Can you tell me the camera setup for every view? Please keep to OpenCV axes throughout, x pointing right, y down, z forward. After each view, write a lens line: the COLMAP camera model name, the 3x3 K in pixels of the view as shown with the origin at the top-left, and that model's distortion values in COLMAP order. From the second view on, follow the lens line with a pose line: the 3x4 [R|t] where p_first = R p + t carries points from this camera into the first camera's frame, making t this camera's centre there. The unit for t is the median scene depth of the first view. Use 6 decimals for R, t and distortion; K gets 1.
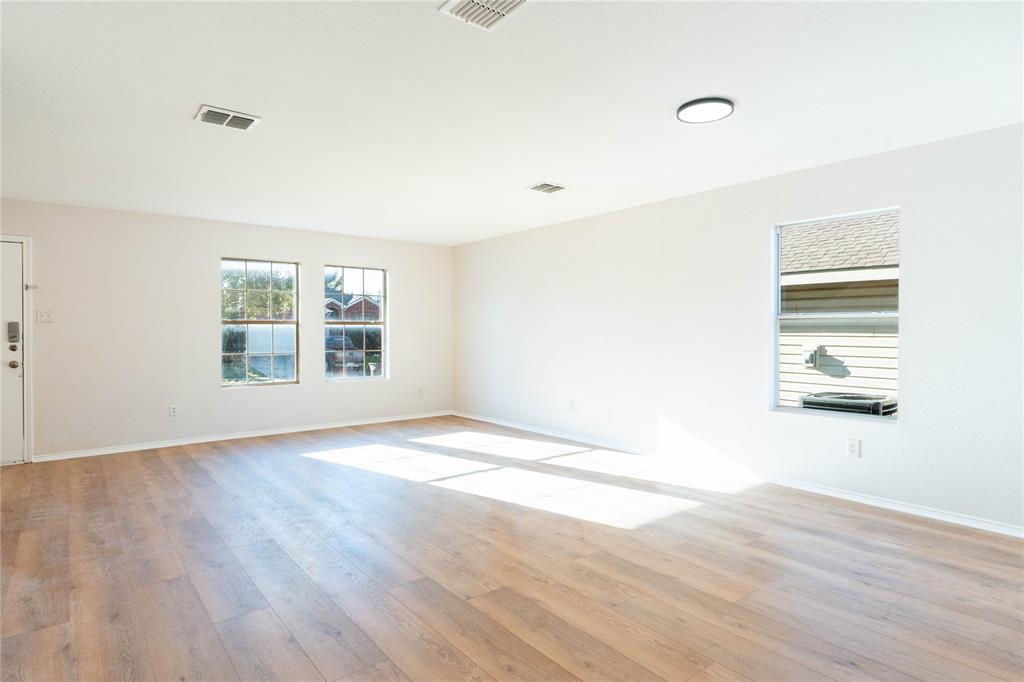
lens RADIAL K [[558.8, 0, 513.8], [0, 558.8, 333.0], [0, 0, 1]] dist [-0.006291, -0.000345]
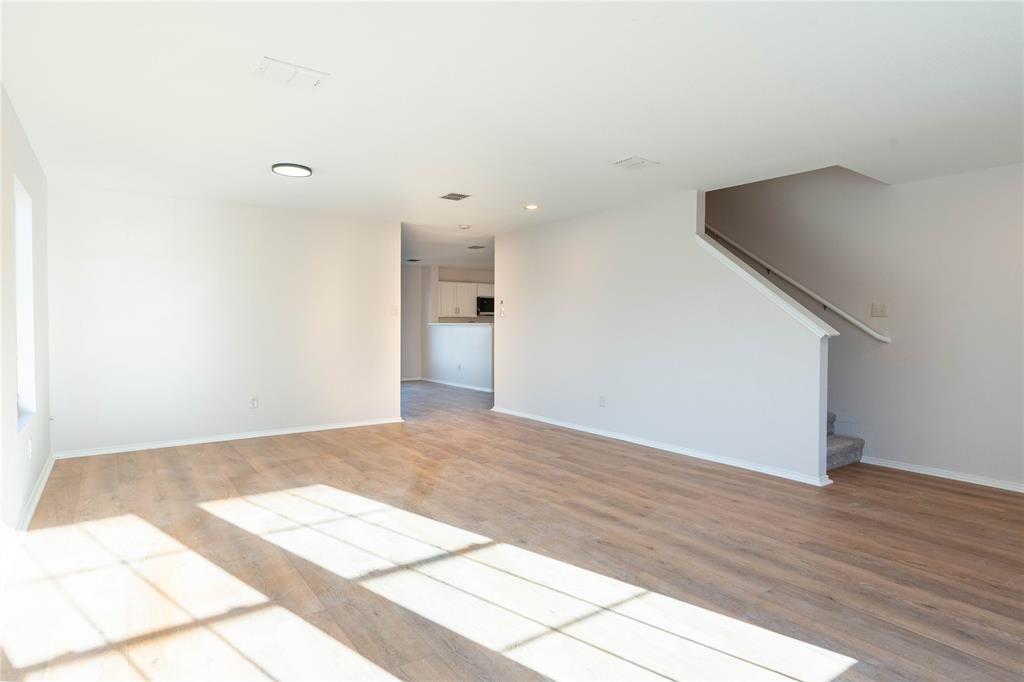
lens RADIAL K [[558.8, 0, 506.7], [0, 558.8, 343.4], [0, 0, 1]] dist [-0.006291, -0.000345]
pose [[-0.998212, -0.005569, 0.059506, -0.264477], [-0.003320, 0.999279, 0.037834, -0.004582], [-0.059674, 0.037569, -0.997511, 2.113540]]
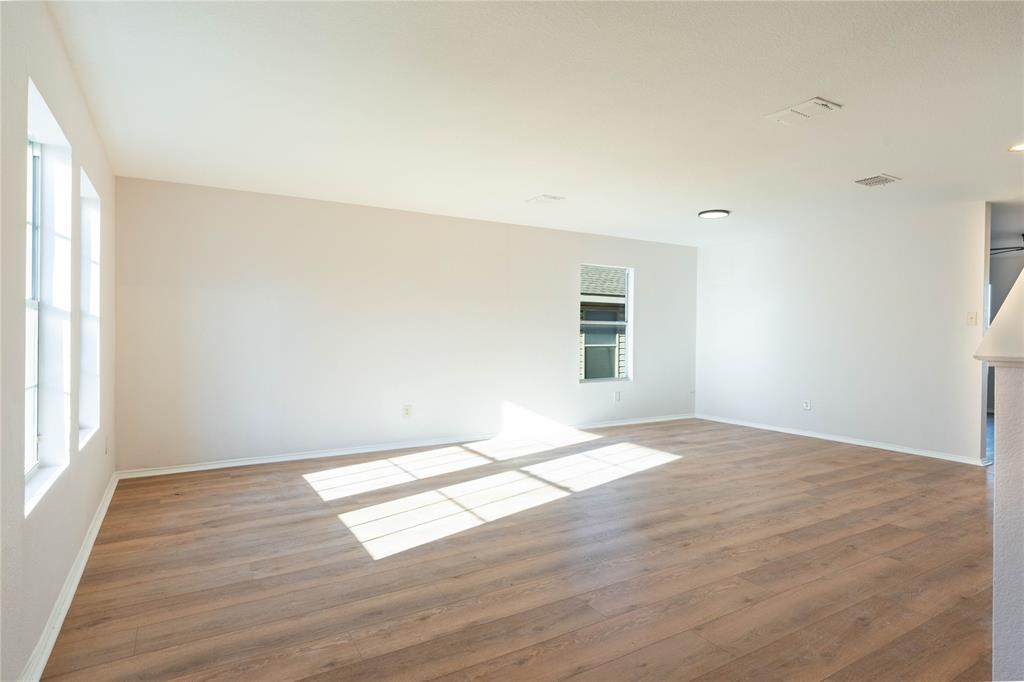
lens RADIAL K [[558.8, 0, 513.7], [0, 558.8, 339.7], [0, 0, 1]] dist [-0.006291, -0.000345]
pose [[0.134367, -0.013389, 0.990841, -1.375919], [-0.002594, 0.999901, 0.013863, -0.000467], [-0.990928, -0.004433, 0.134319, 1.227322]]
